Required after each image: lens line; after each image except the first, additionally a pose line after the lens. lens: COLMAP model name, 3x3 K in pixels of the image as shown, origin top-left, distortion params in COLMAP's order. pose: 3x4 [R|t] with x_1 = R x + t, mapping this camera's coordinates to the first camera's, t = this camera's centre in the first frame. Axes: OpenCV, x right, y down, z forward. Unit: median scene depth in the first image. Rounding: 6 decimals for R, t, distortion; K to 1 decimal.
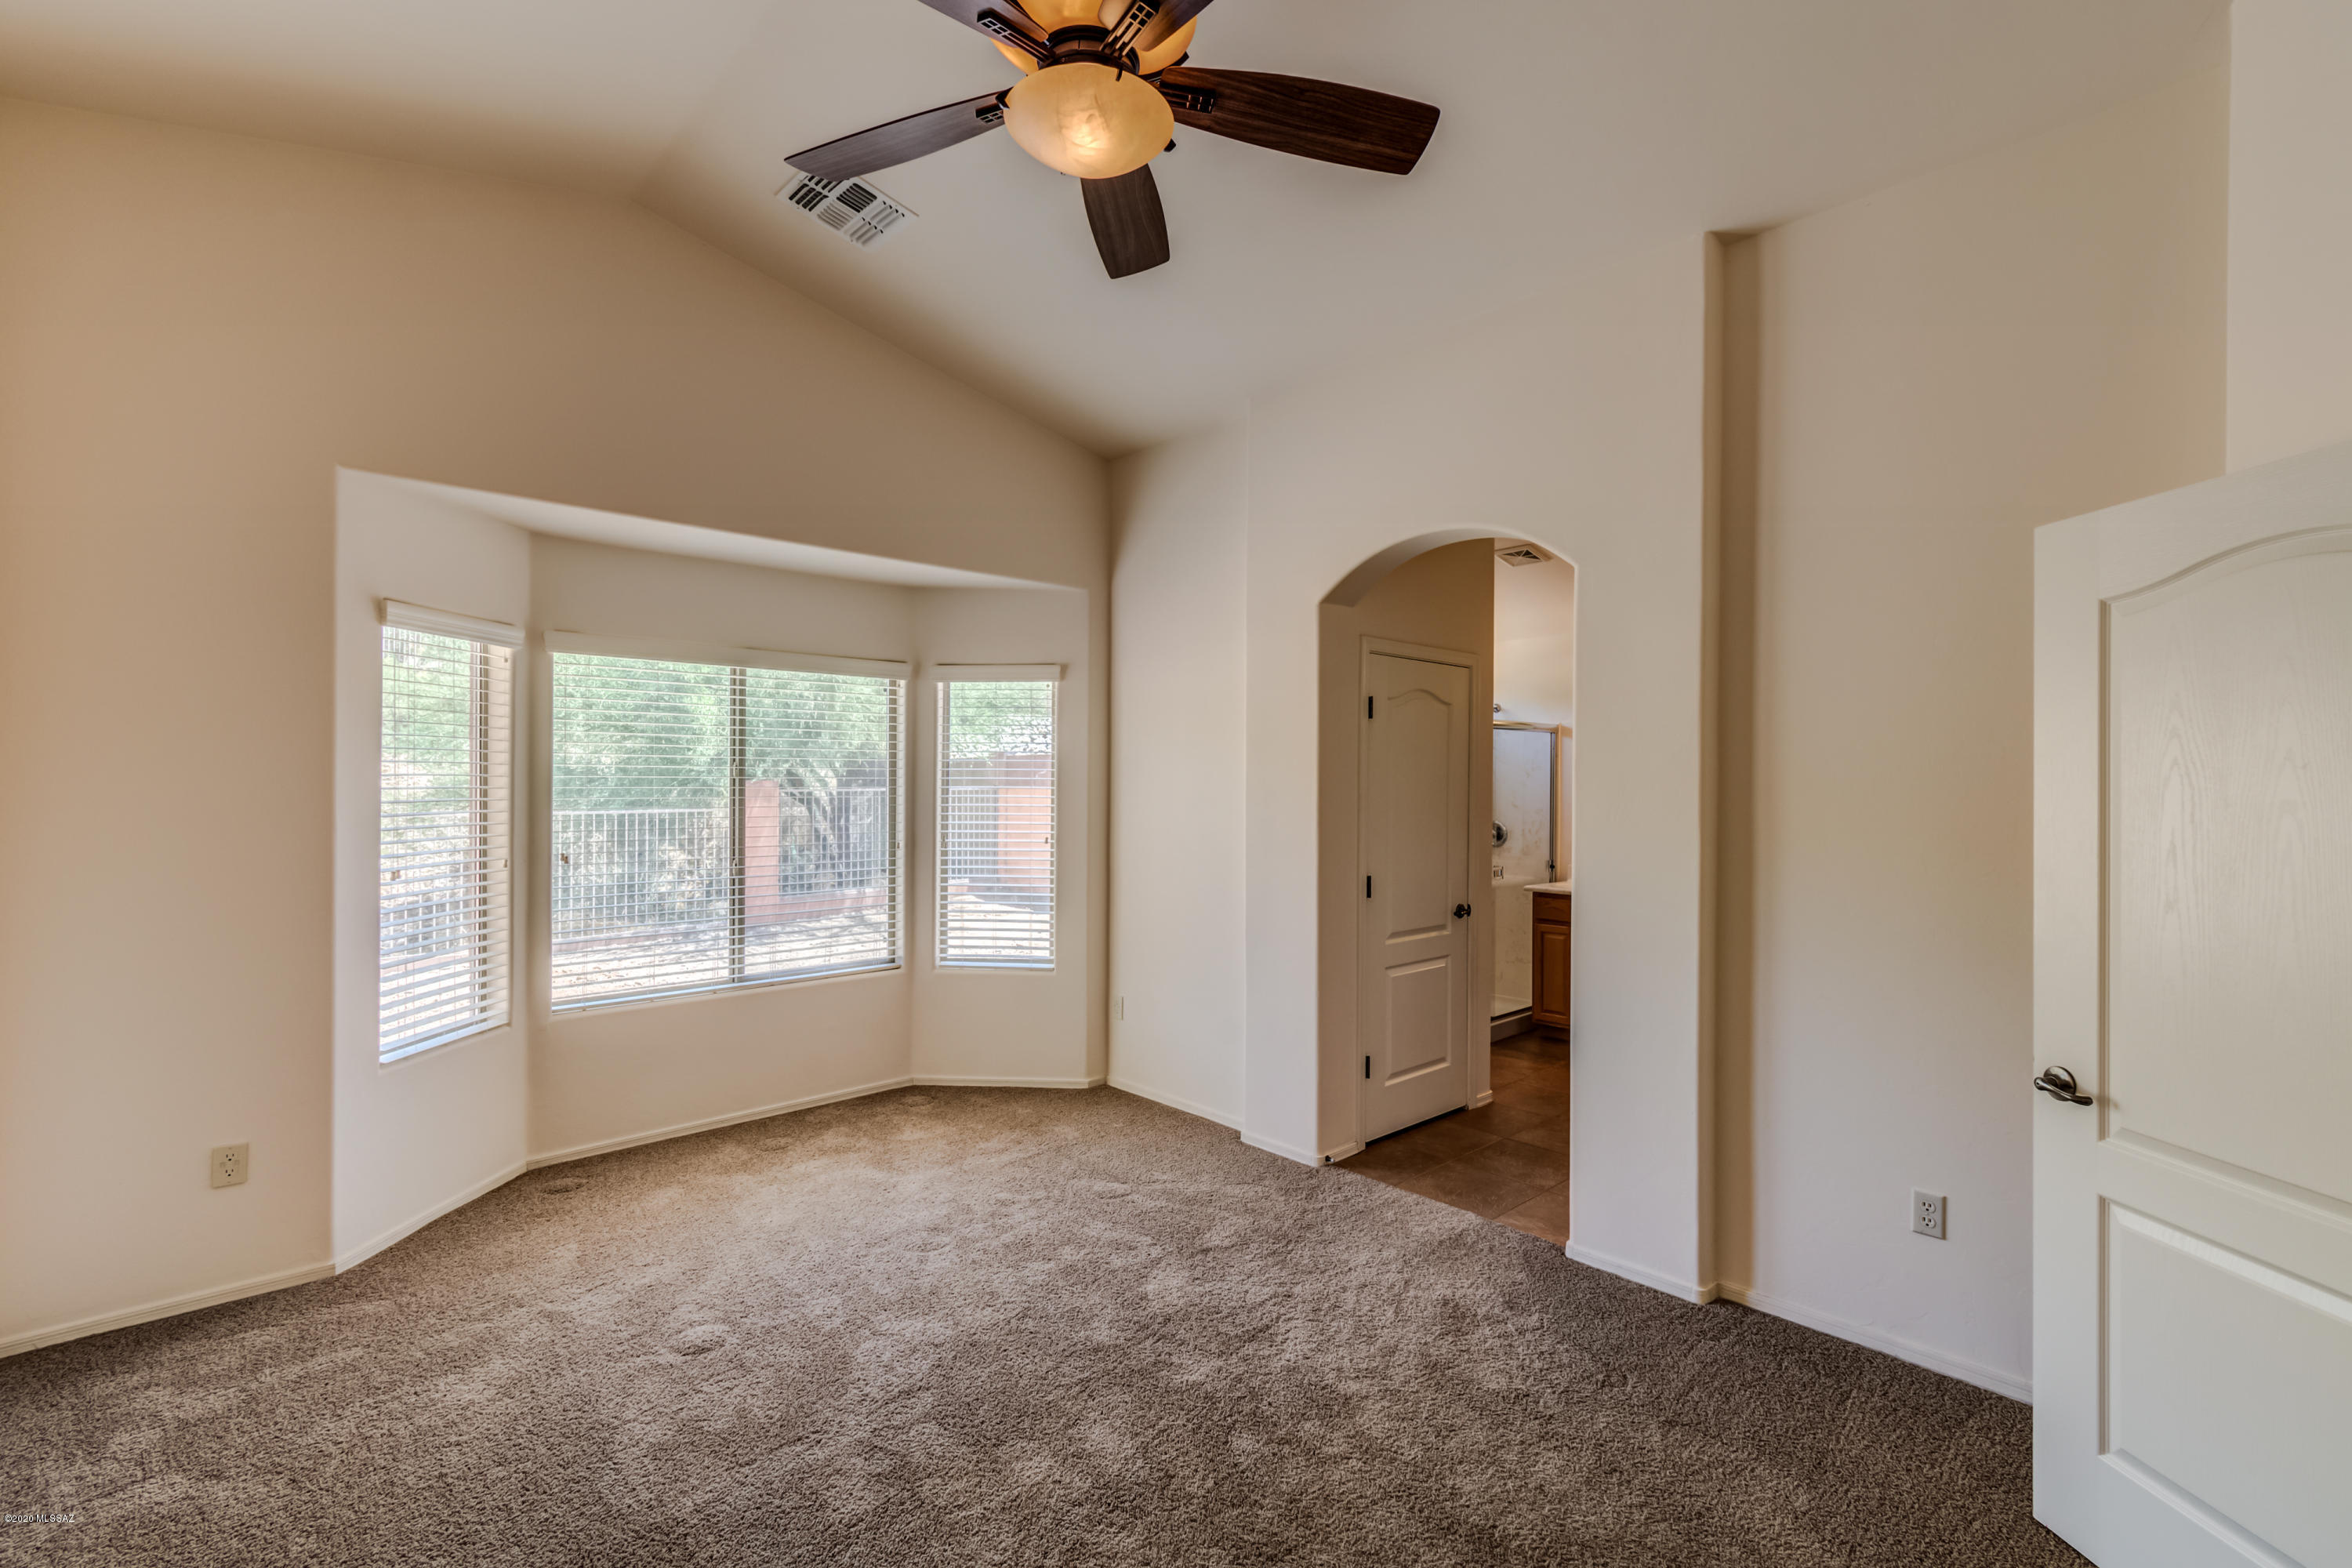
lens RADIAL K [[1037.4, 0, 1192.1], [0, 1037.4, 780.9], [0, 0, 1]] dist [0.004209, -0.001869]
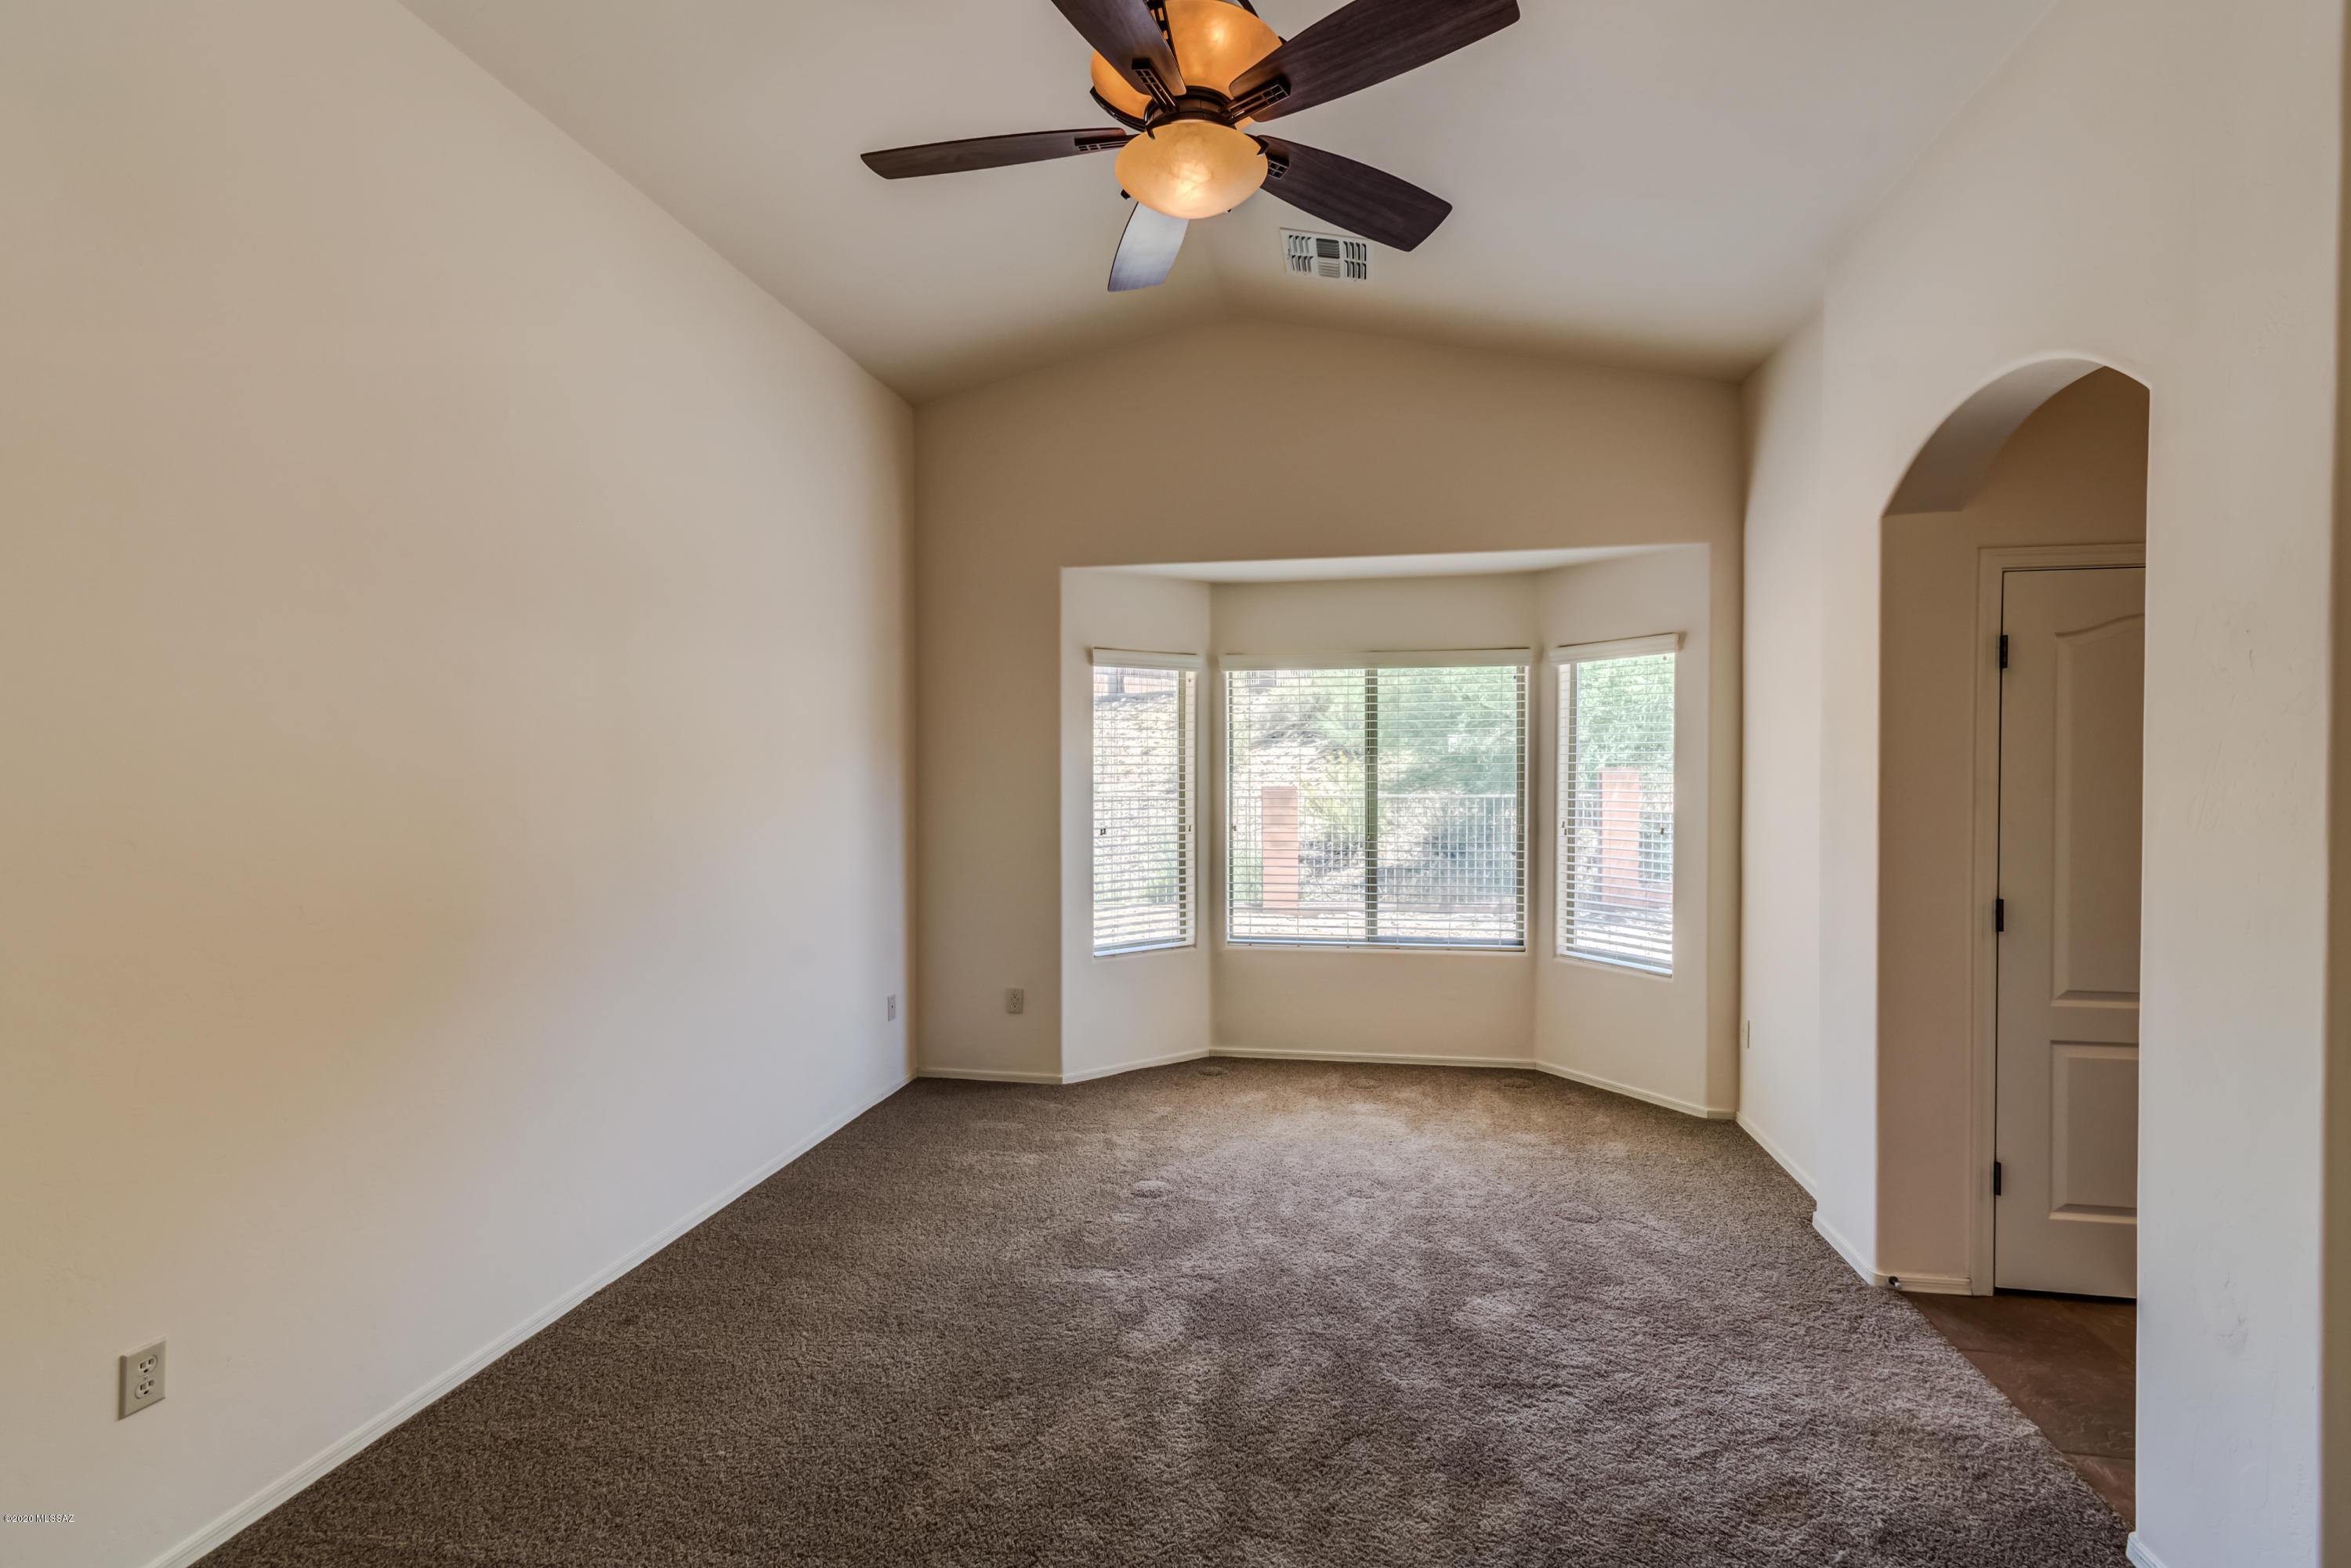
lens RADIAL K [[1036.9, 0, 1194.6], [0, 1036.9, 785.5], [0, 0, 1]] dist [0.004209, -0.001869]
pose [[0.598330, 0.007354, -0.801216, 0.420179], [0.007753, 0.999858, 0.014967, 0.001642], [0.801212, -0.015167, 0.598188, 0.176690]]
